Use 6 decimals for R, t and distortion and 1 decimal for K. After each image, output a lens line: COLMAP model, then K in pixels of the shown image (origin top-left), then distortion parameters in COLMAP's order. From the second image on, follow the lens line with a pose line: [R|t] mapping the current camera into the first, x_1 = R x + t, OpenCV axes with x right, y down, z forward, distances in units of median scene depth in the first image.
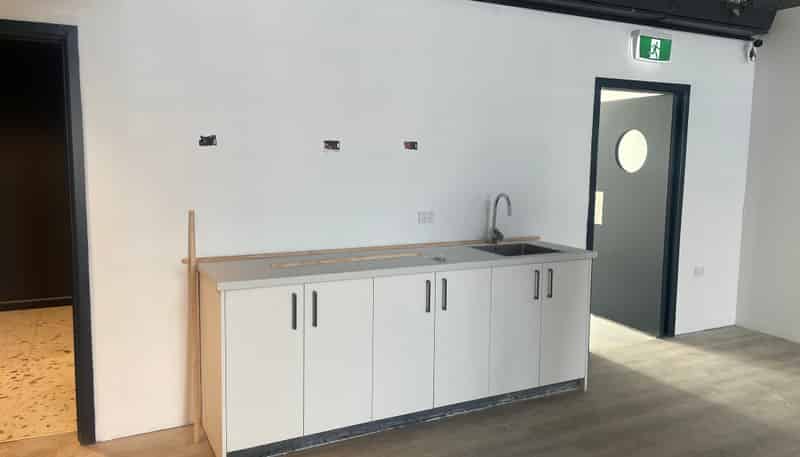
lens RADIAL K [[595.9, 0, 400.0], [0, 595.9, 228.5], [0, 0, 1]] dist [0.085844, -0.107692]
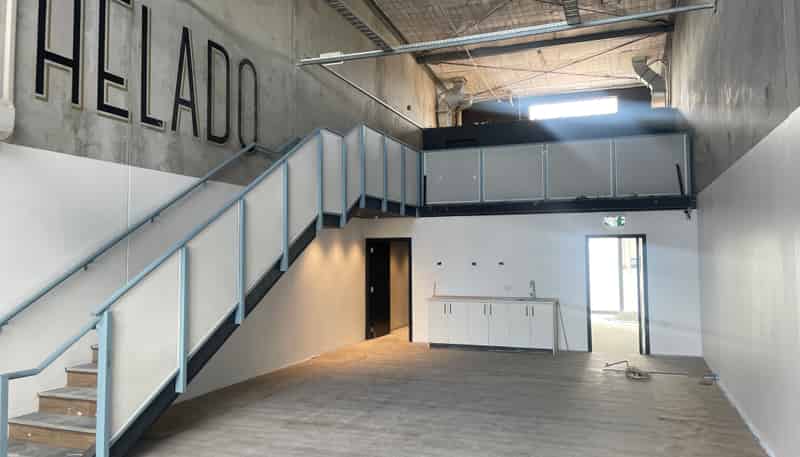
lens RADIAL K [[595.7, 0, 401.6], [0, 595.7, 223.0], [0, 0, 1]] dist [0.084812, -0.102401]
pose [[0.673950, -0.056100, -0.736644, 2.018931], [-0.073928, 0.986987, -0.142800, 0.133554], [0.735069, 0.150699, 0.661032, -1.472044]]
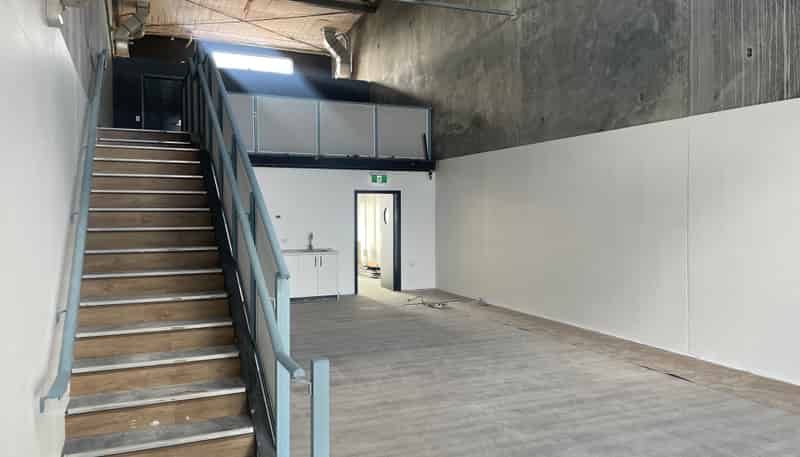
lens RADIAL K [[595.9, 0, 400.0], [0, 595.9, 228.5], [0, 0, 1]] dist [0.085844, -0.107692]
pose [[0.997836, -0.013951, -0.064255, 0.866435], [0.008273, 0.996104, -0.087795, 0.198218], [0.065229, 0.087074, 0.994064, -2.045972]]
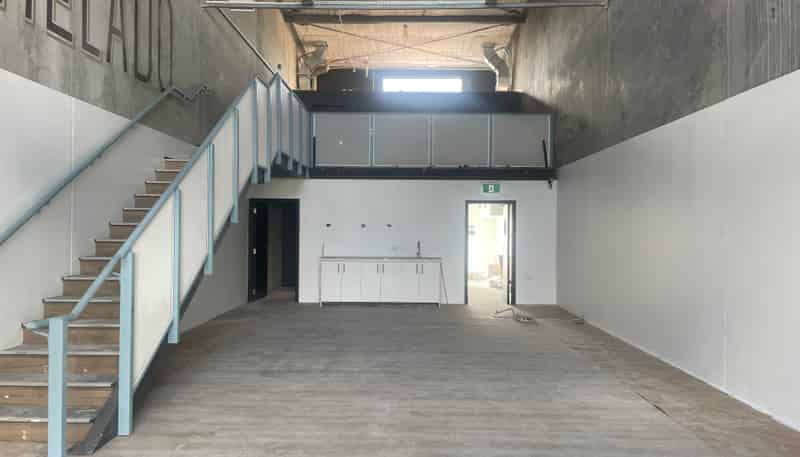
lens RADIAL K [[595.9, 0, 400.0], [0, 595.9, 228.5], [0, 0, 1]] dist [0.085844, -0.107692]
pose [[0.882674, -0.006131, -0.469946, 1.649169], [-0.052525, 0.992364, -0.111600, 0.240136], [0.467041, 0.123191, 0.875612, -1.851957]]
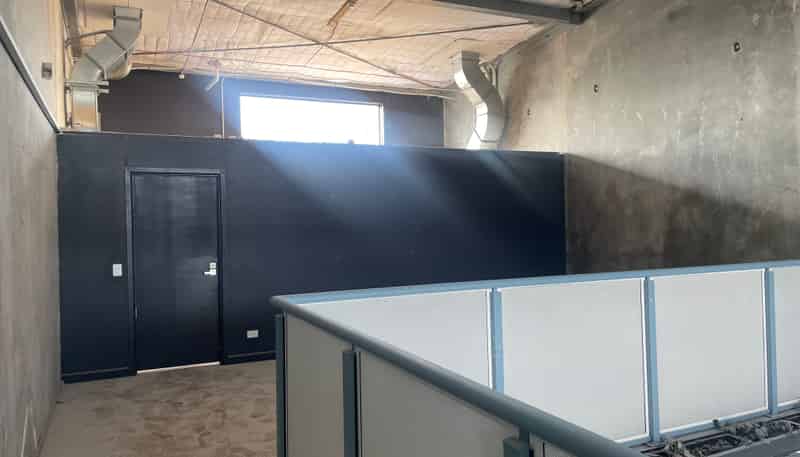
lens RADIAL K [[595.9, 0, 400.0], [0, 595.9, 228.5], [0, 0, 1]] dist [0.085844, -0.107692]
pose [[0.998652, -0.032295, -0.040624, -0.186017], [0.027708, 0.993677, -0.108806, -0.762628], [0.043881, 0.107534, 0.993233, -0.029812]]
